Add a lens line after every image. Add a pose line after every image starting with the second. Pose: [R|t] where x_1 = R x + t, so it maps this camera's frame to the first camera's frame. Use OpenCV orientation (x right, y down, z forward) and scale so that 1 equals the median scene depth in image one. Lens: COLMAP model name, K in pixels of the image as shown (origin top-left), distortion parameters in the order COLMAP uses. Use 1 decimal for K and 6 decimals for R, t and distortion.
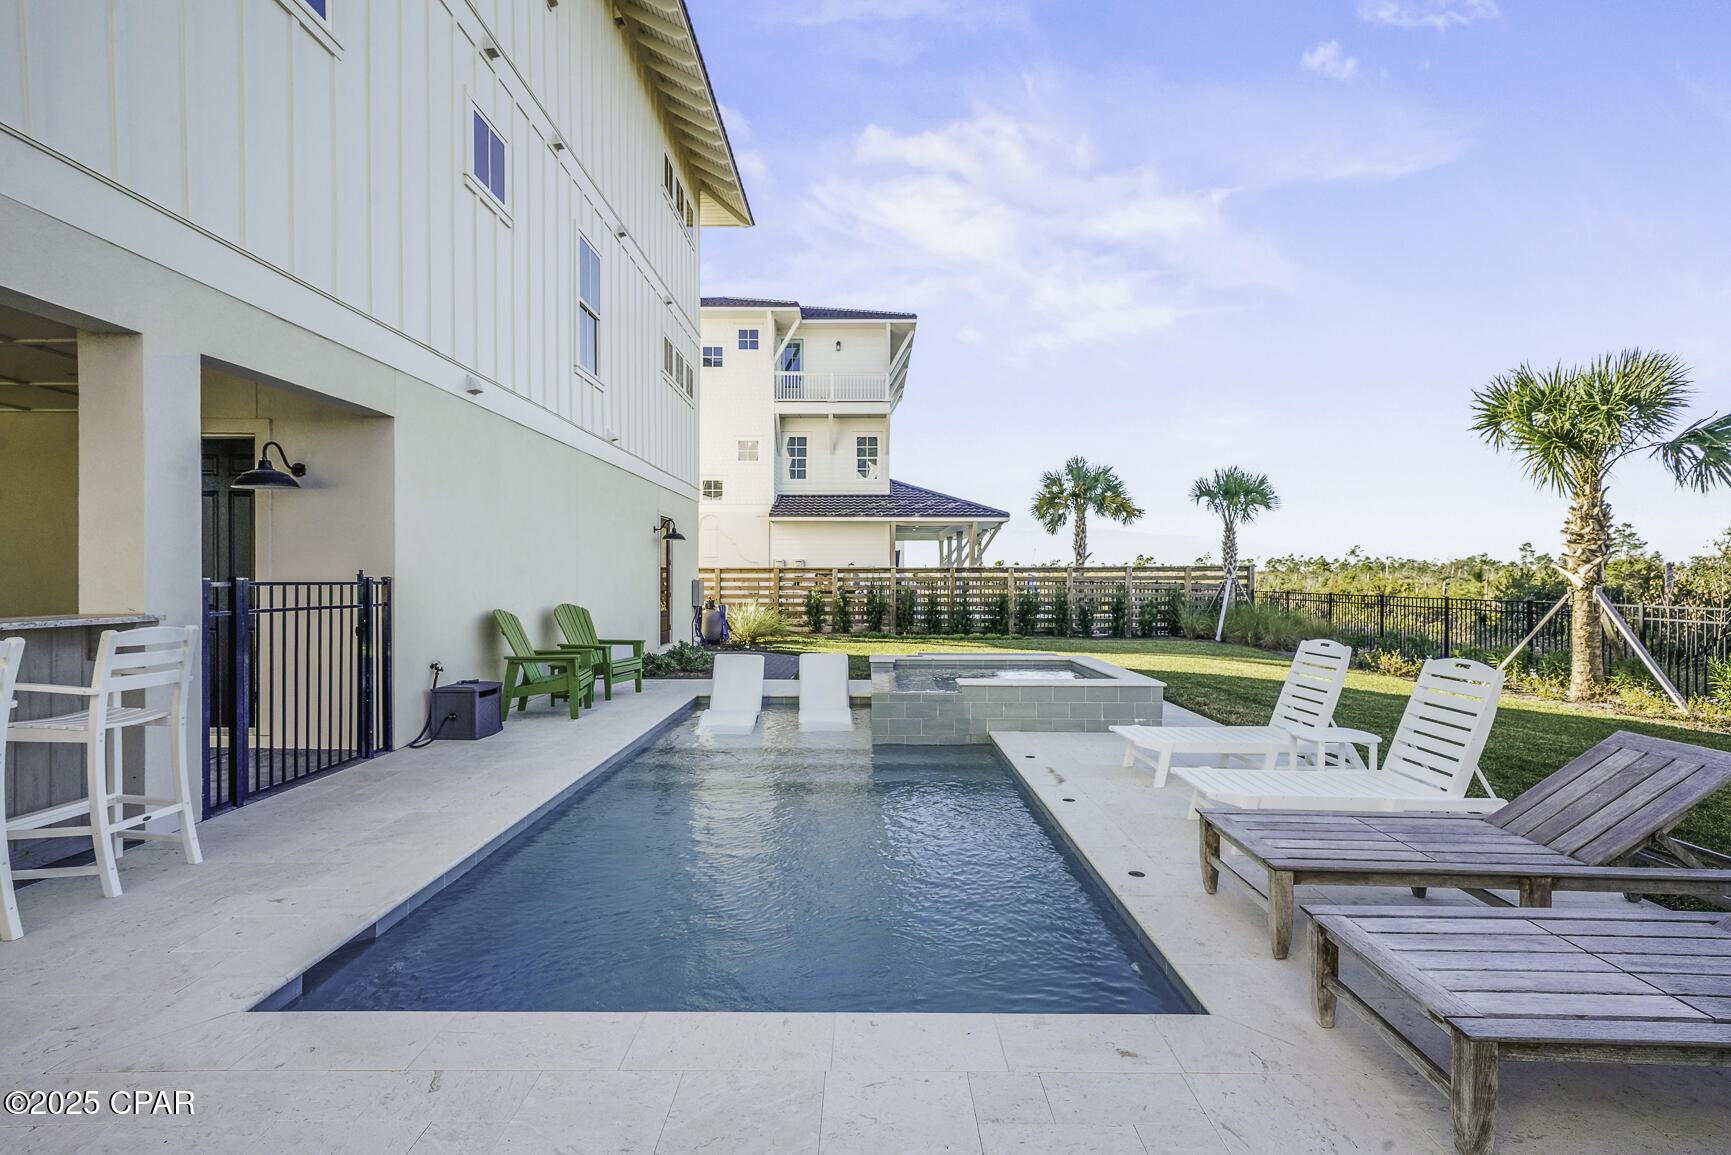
lens RADIAL K [[753.8, 0, 835.3], [0, 753.8, 574.7], [0, 0, 1]] dist [0.001715, 0.002561]
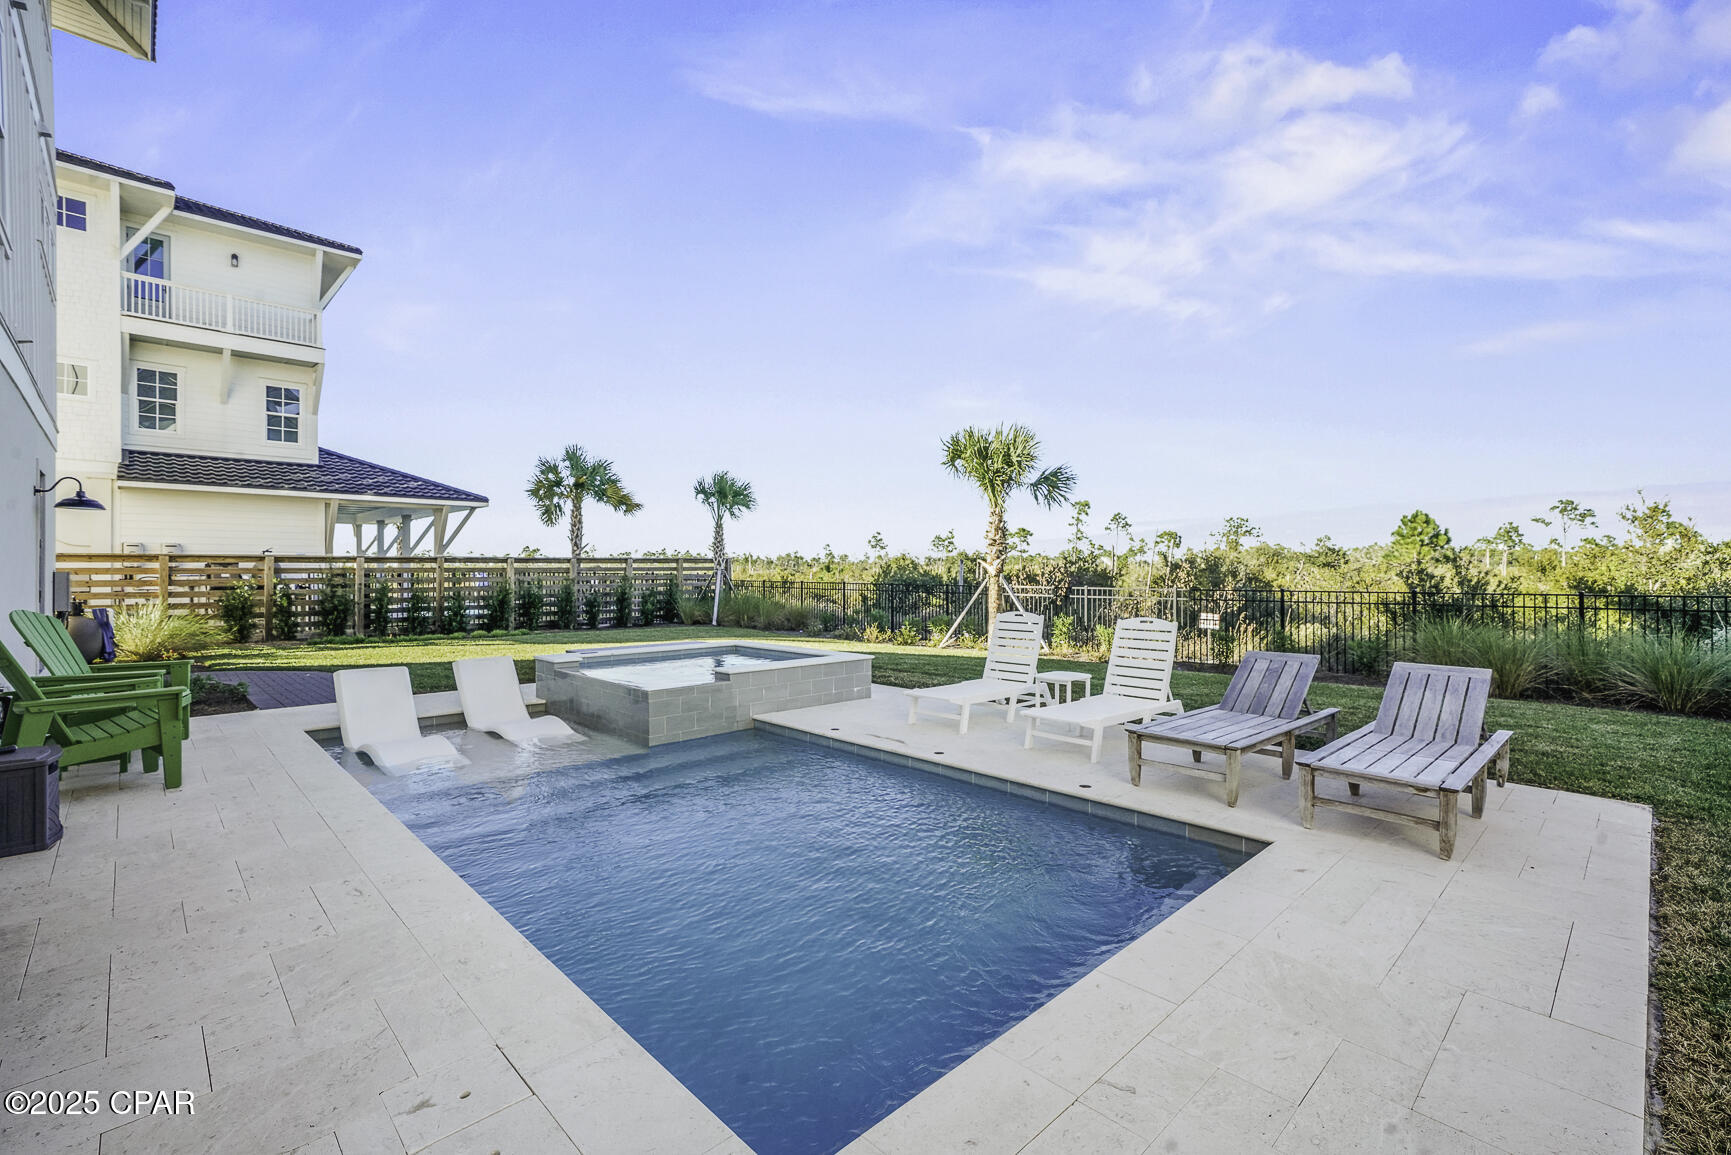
lens RADIAL K [[753.8, 0, 862.3], [0, 753.8, 563.9], [0, 0, 1]] dist [0.001715, 0.002561]
pose [[0.723340, 0.005589, 0.690469, -0.102632], [-0.003458, 0.999984, -0.004472, 0.000970], [-0.690483, 0.000847, 0.723348, 0.038109]]
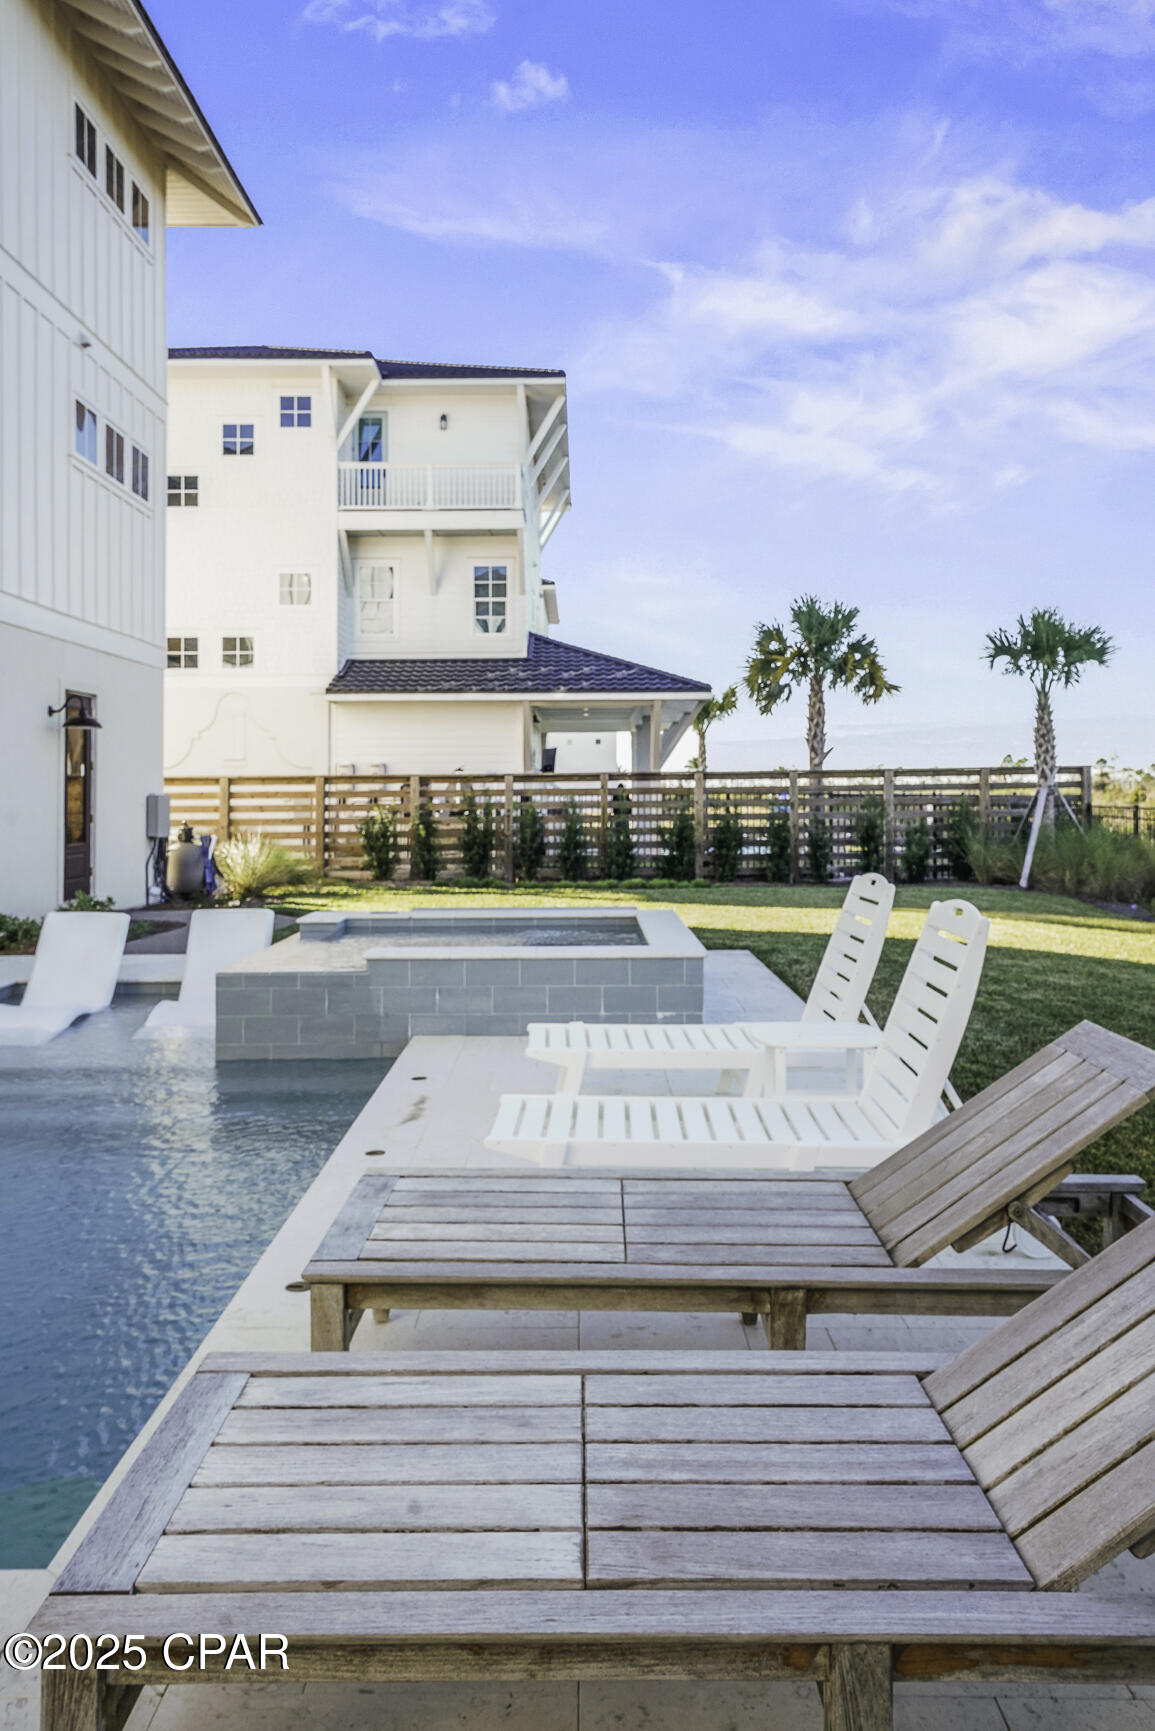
lens RADIAL K [[1200.0, 0, 501.6], [0, 1200.0, 761.1], [0, 0, 1]] dist [0.028837, -0.008357]
pose [[0.999925, -0.008055, 0.009244, 0.068069], [0.008265, 0.999703, -0.022918, 0.003223], [-0.009057, 0.022993, 0.999695, 0.010839]]
